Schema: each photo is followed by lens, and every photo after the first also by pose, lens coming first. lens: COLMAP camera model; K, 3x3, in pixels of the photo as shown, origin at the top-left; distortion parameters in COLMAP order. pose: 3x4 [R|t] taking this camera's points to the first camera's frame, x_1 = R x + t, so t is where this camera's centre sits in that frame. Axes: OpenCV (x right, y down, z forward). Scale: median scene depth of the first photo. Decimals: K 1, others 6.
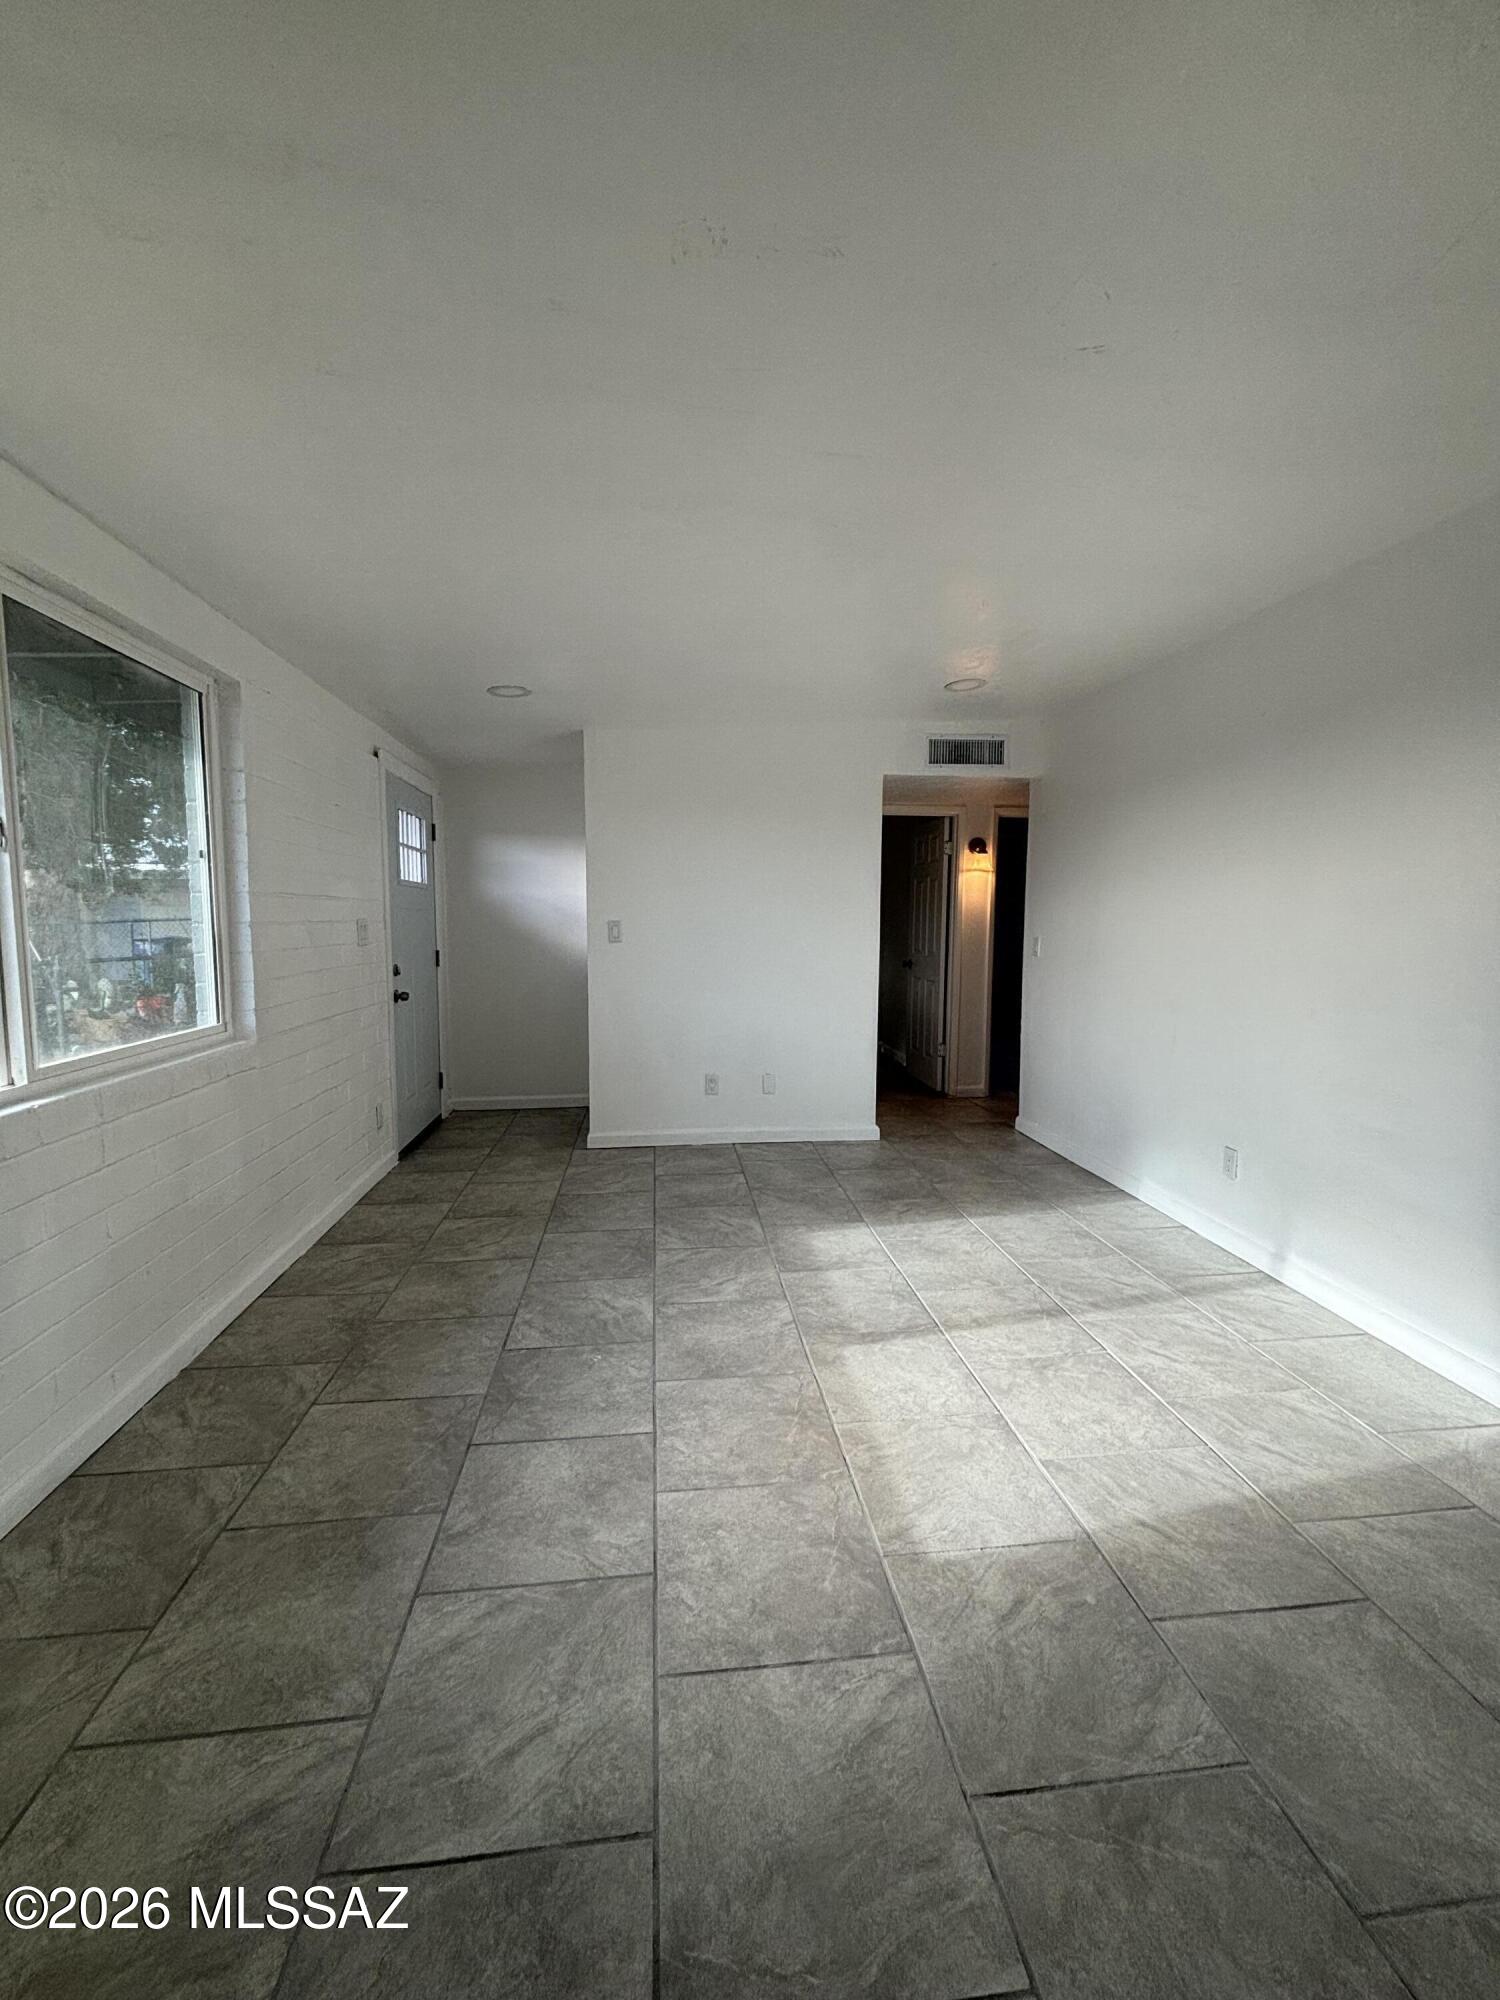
lens RADIAL K [[815.7, 0, 746.4], [0, 815.7, 996.2], [0, 0, 1]] dist [0.026413, -0.000232]
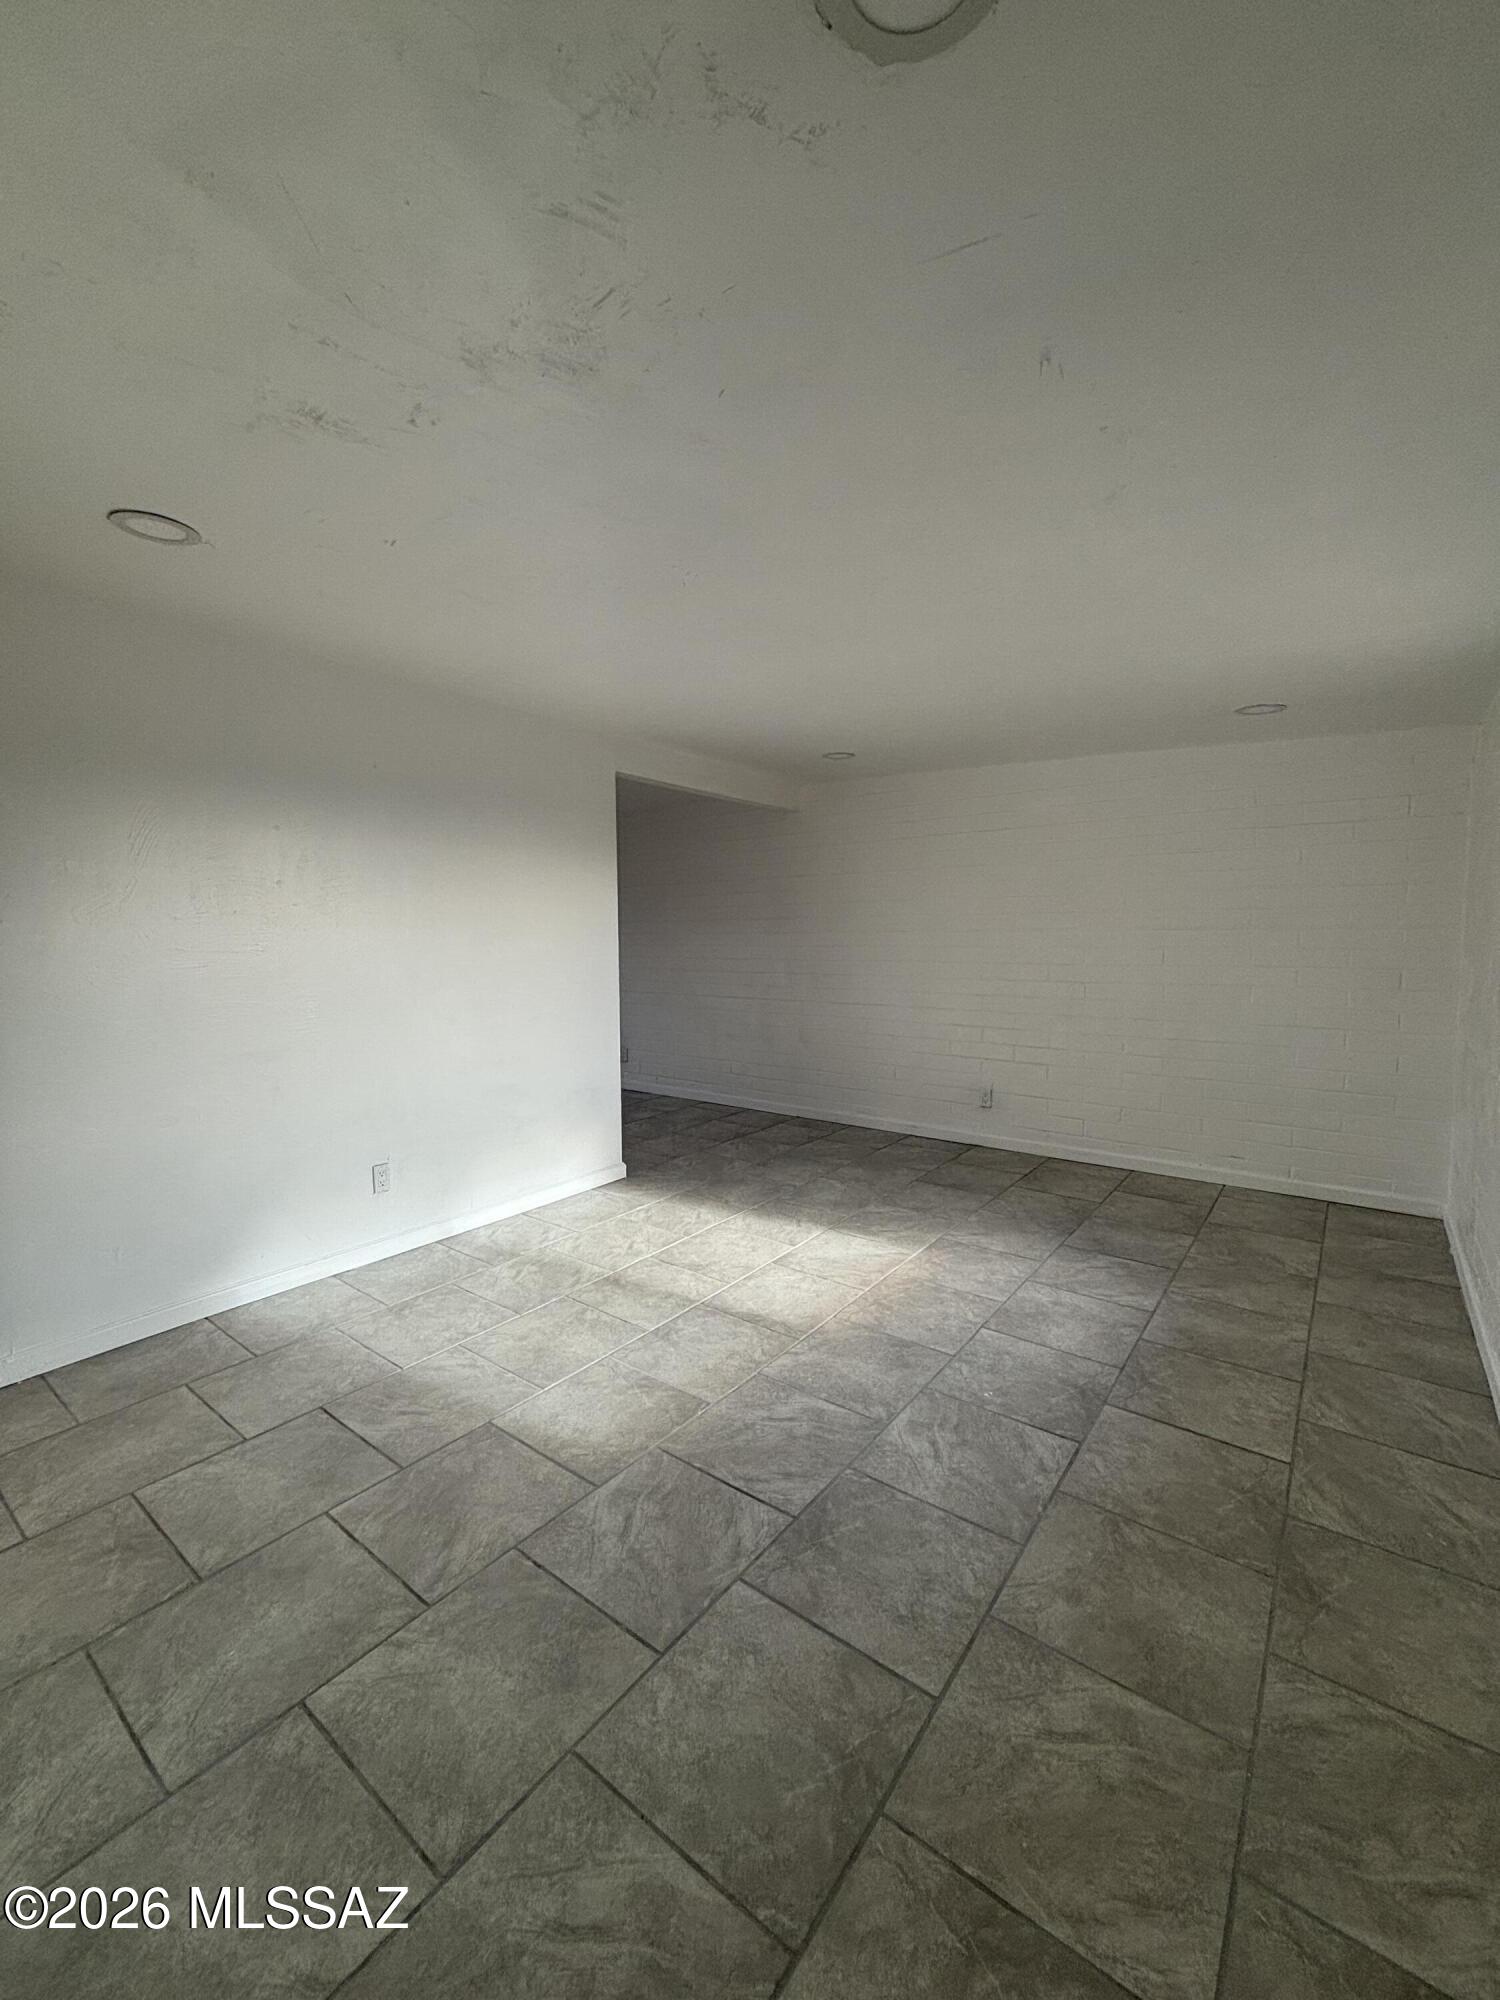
lens RADIAL K [[815.7, 0, 752.8], [0, 815.7, 1001.9], [0, 0, 1]] dist [0.026413, -0.000232]
pose [[-0.724824, -0.060244, 0.686295, -0.574905], [0.066706, 0.985352, 0.156946, -0.188994], [-0.685697, 0.159538, -0.710188, 1.662758]]
